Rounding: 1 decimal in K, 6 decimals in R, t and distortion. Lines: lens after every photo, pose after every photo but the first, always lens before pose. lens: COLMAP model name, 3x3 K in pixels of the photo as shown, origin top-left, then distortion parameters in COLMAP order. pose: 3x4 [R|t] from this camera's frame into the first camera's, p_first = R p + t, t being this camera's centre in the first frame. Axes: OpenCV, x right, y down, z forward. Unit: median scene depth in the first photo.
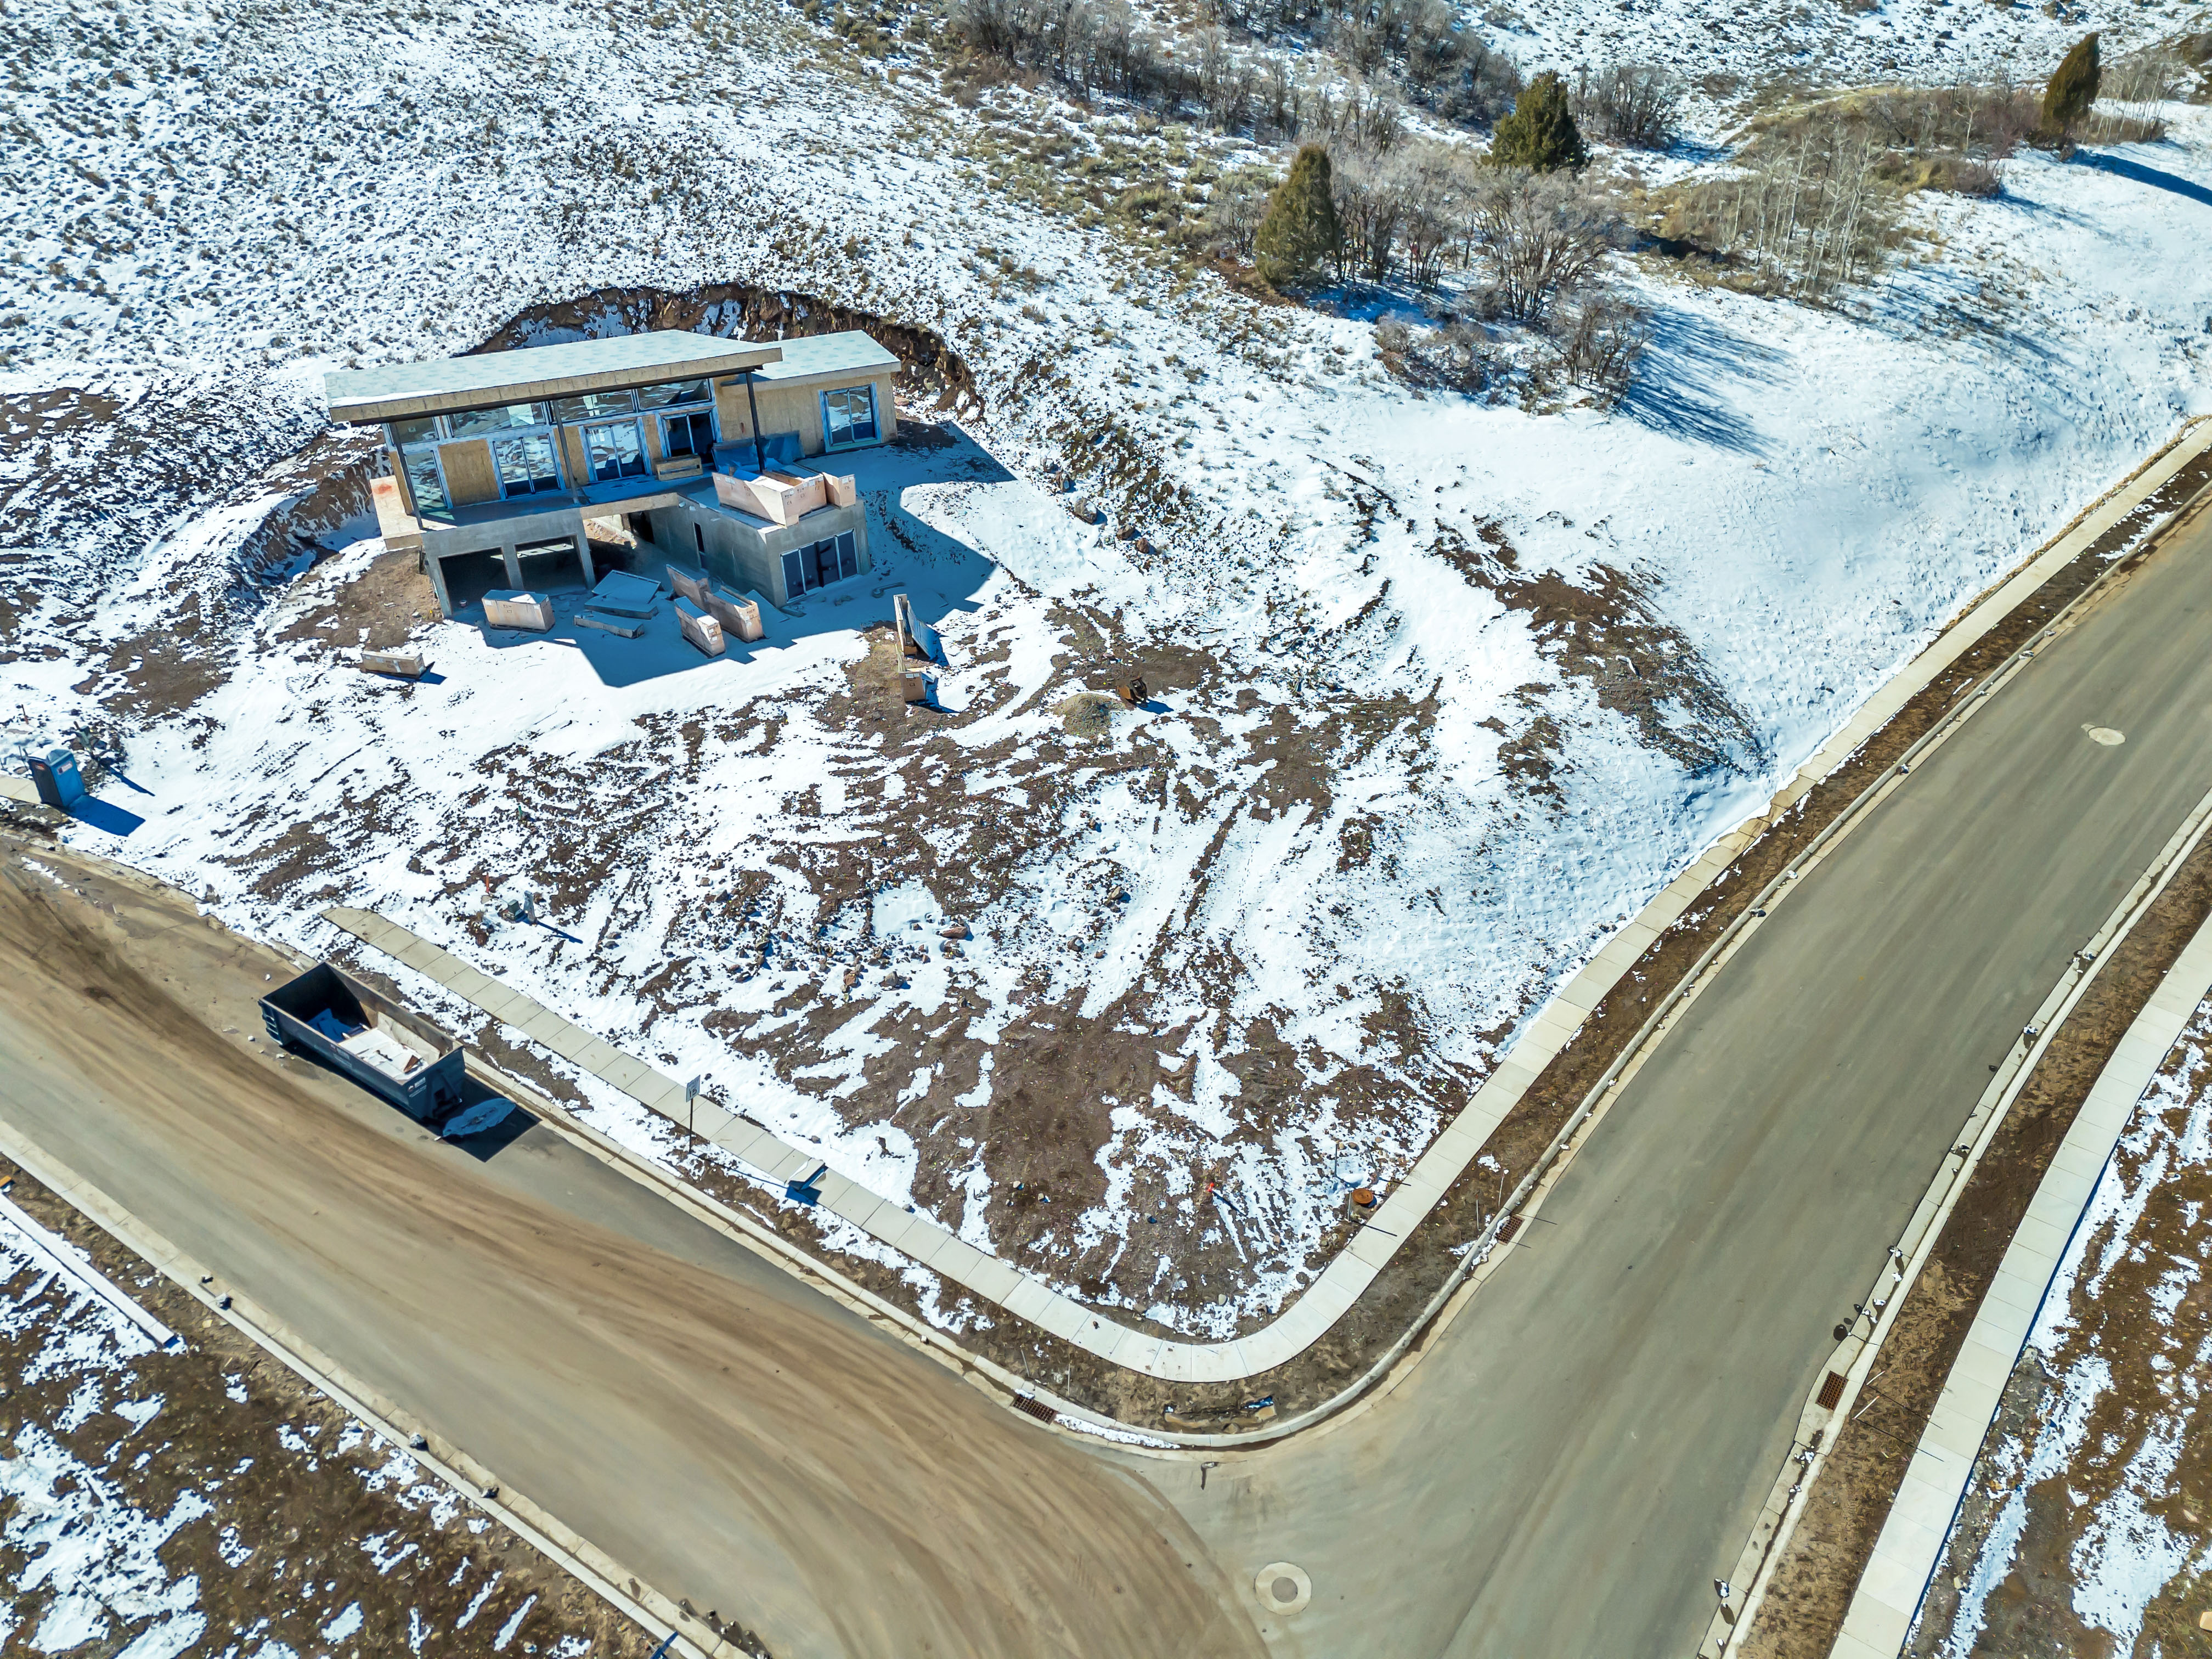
lens RADIAL K [[1536.4, 0, 1107.8], [0, 1536.4, 820.4], [0, 0, 1]] dist [0.090345, -0.076696]
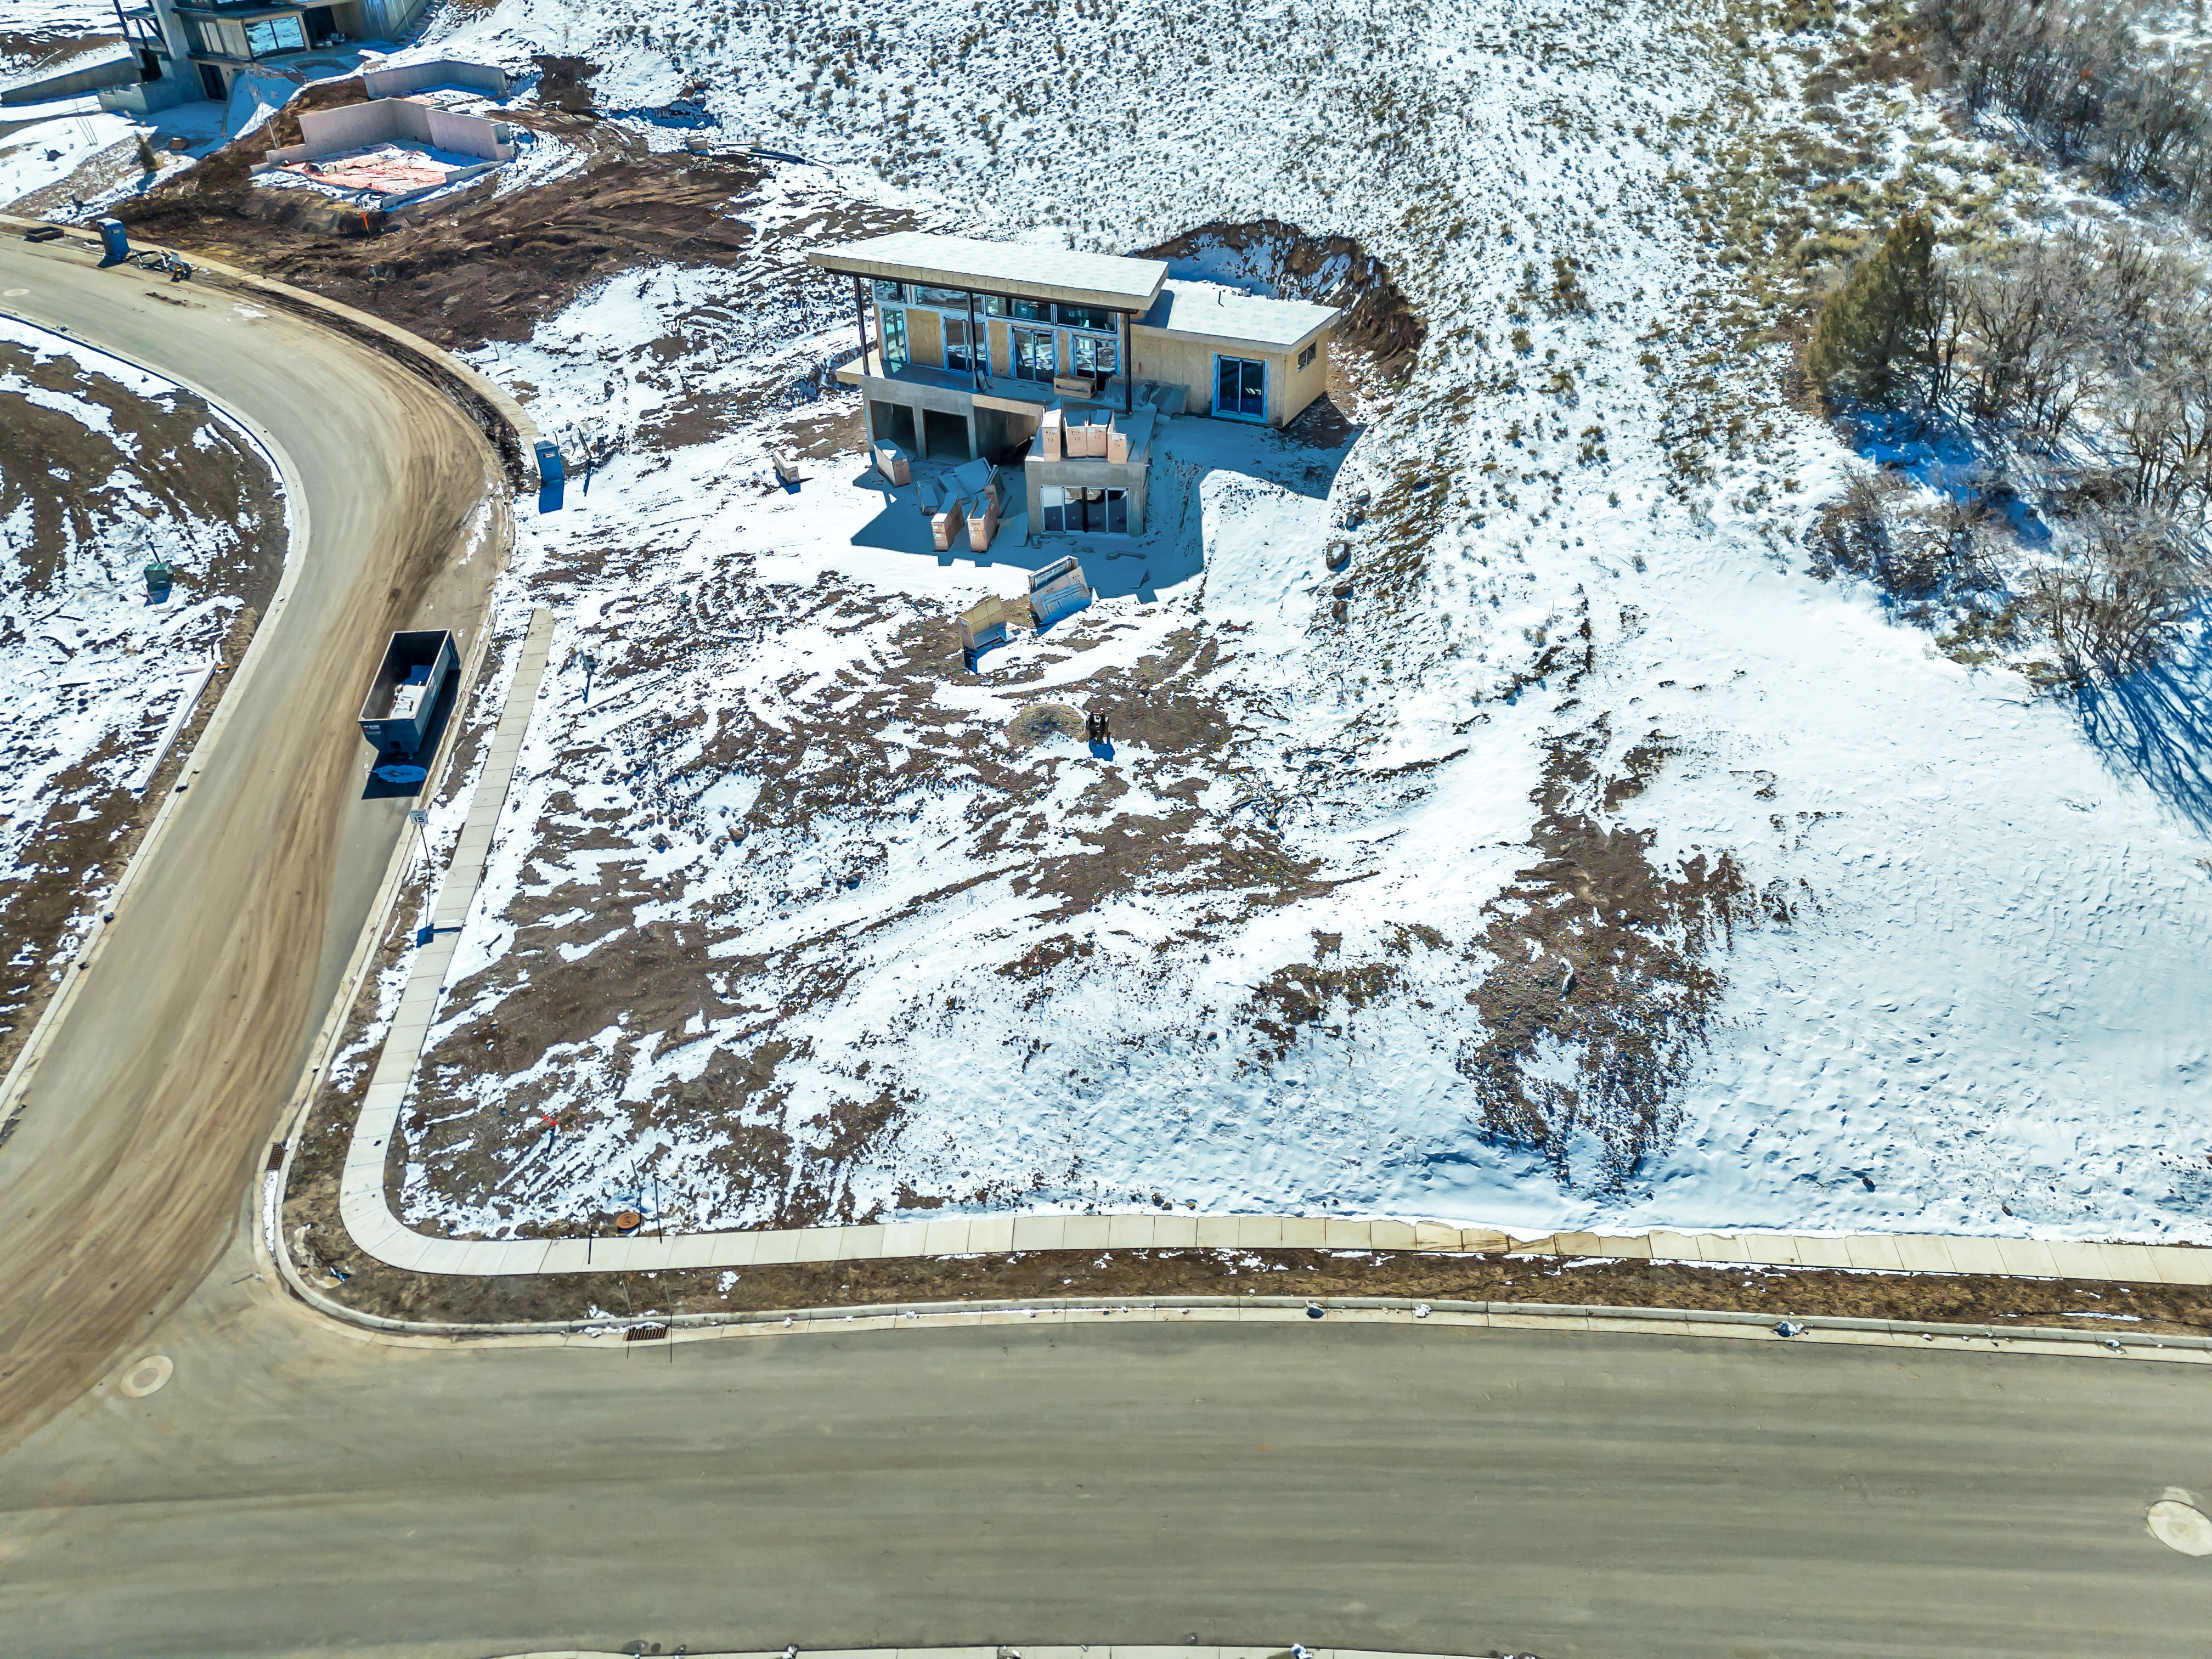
lens RADIAL K [[1593.6, 0, 1167.5], [0, 1593.6, 829.0], [0, 0, 1]] dist [0.090258, -0.071747]
pose [[0.631810, 0.442325, -0.636525, 0.708346], [-0.423593, 0.884755, 0.194367, -0.242523], [0.649142, 0.146825, 0.746363, 0.335525]]
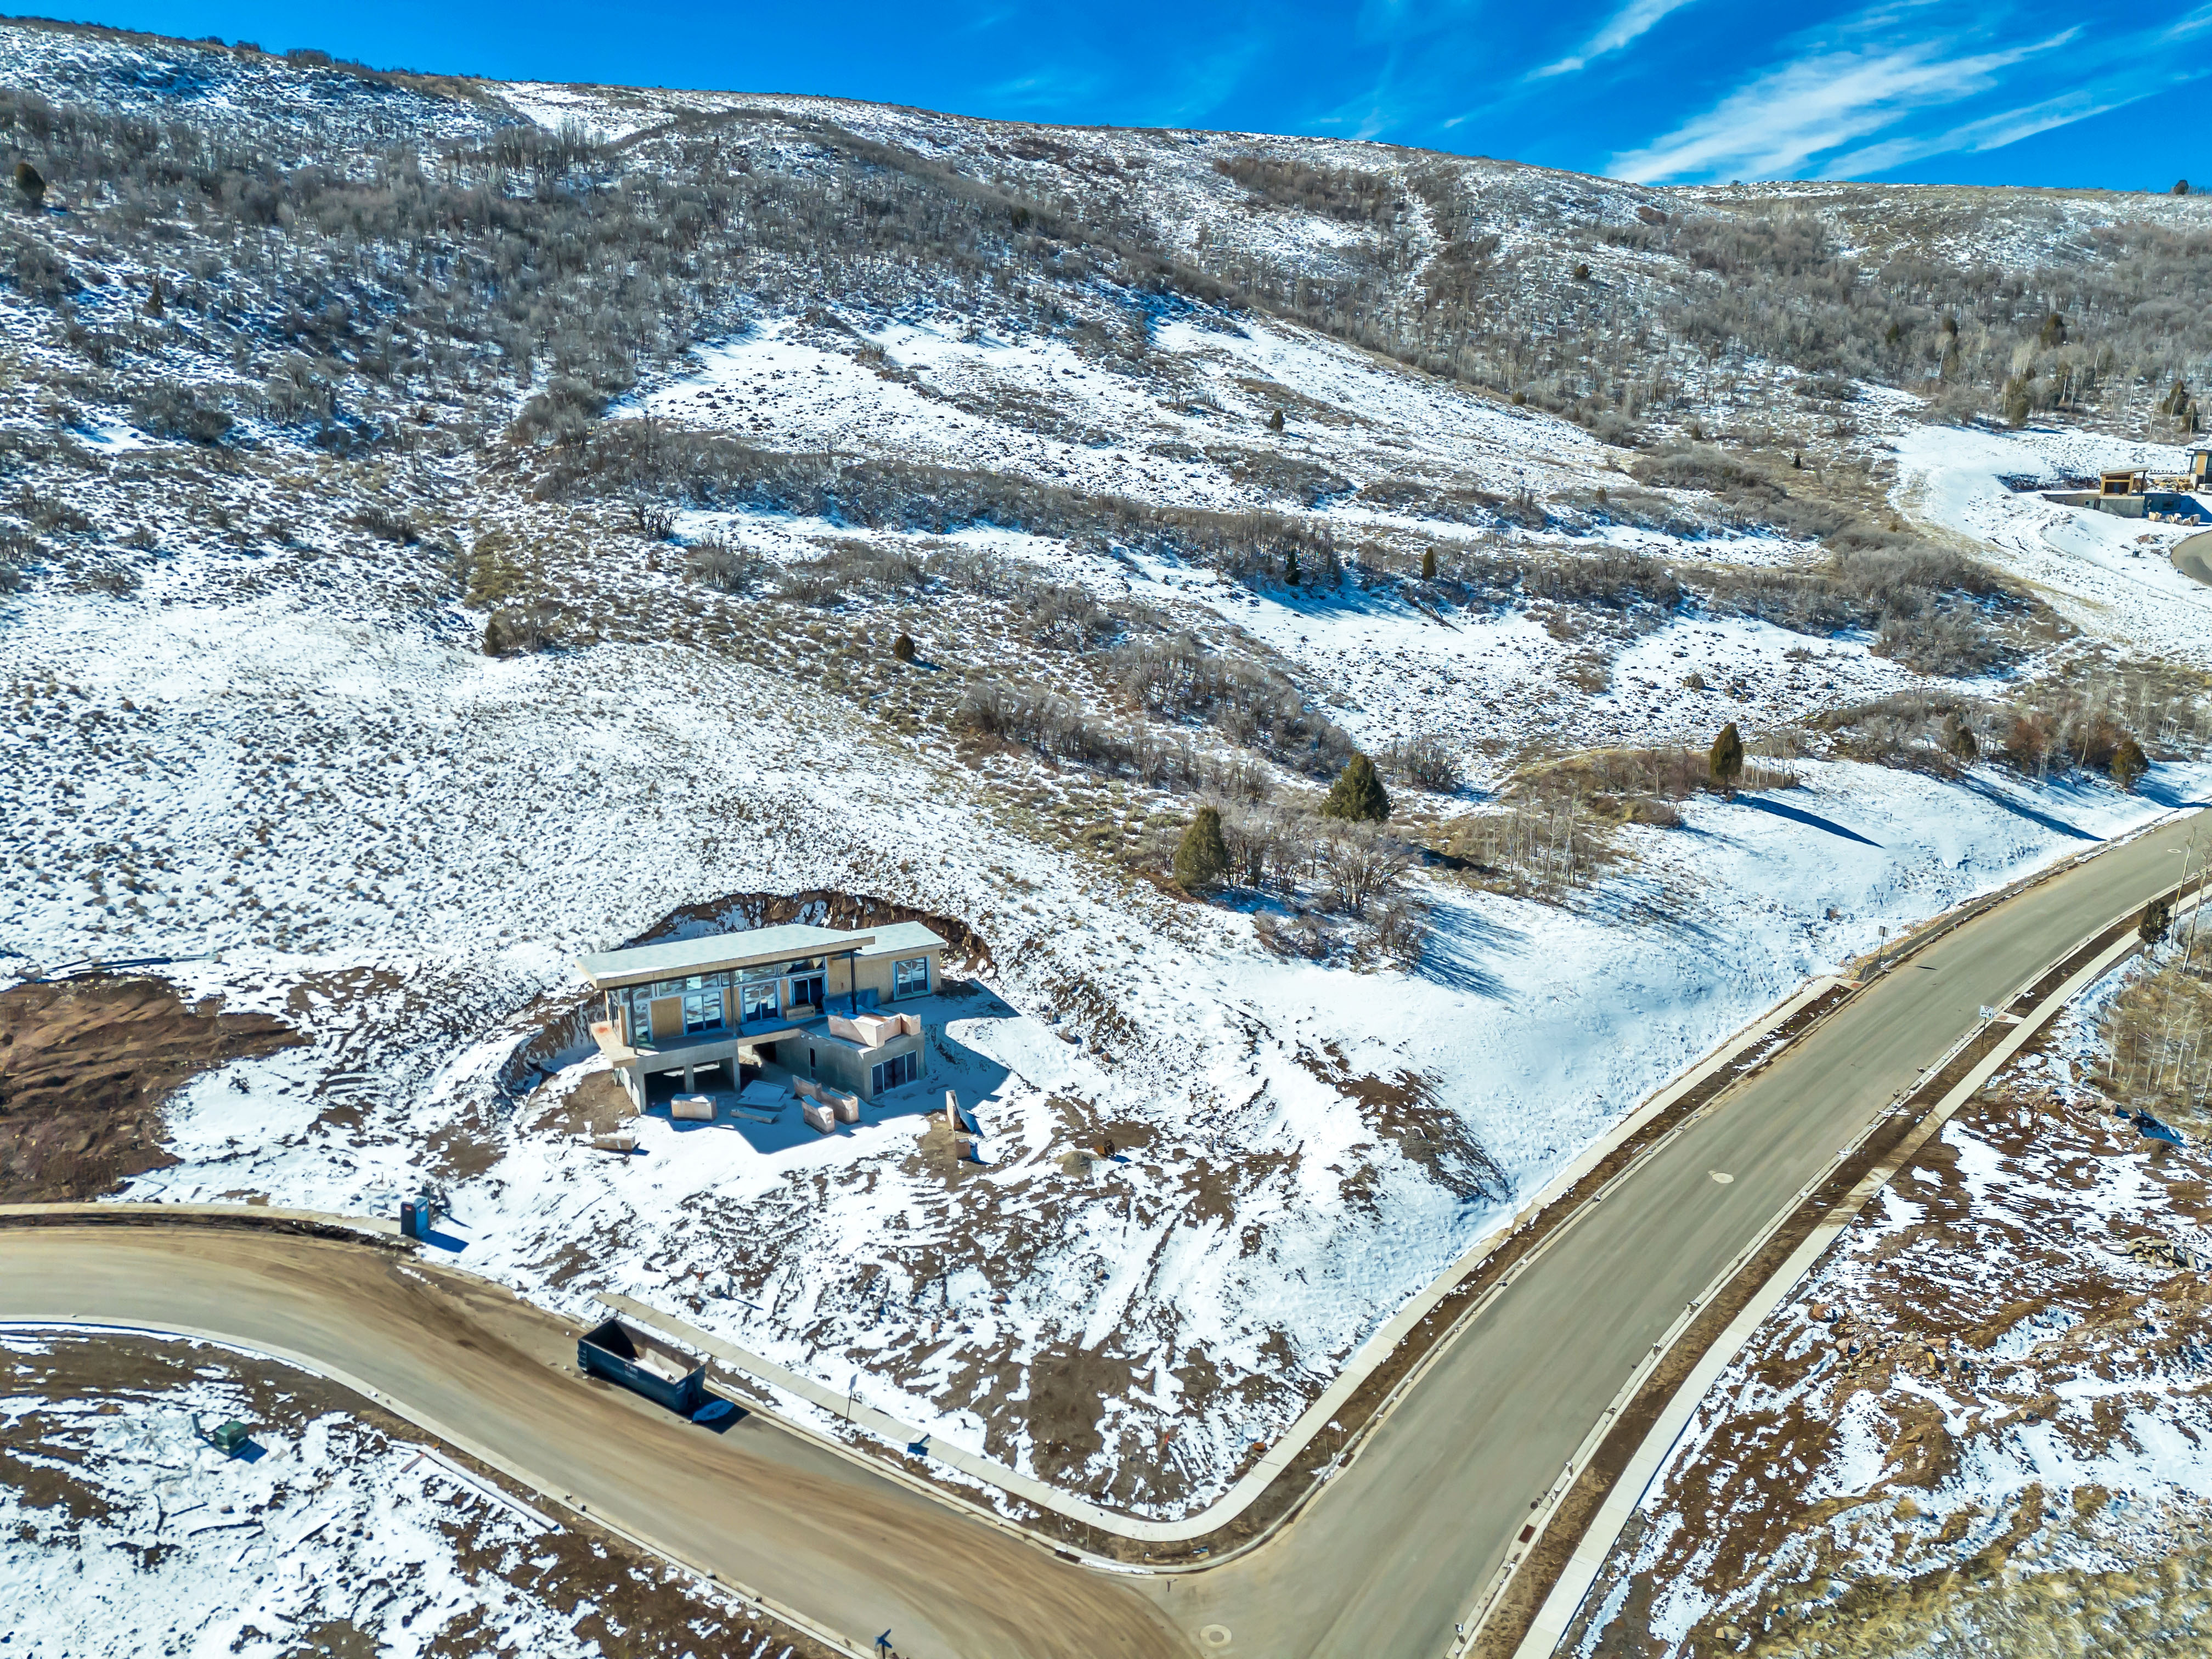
lens RADIAL K [[1533.8, 0, 1106.0], [0, 1533.8, 829.5], [0, 0, 1]] dist [0.102691, -0.128471]
pose [[0.998940, -0.001387, 0.046011, -0.056471], [0.016604, 0.943114, -0.332056, 0.132972], [-0.042933, 0.332468, 0.942137, -0.593606]]
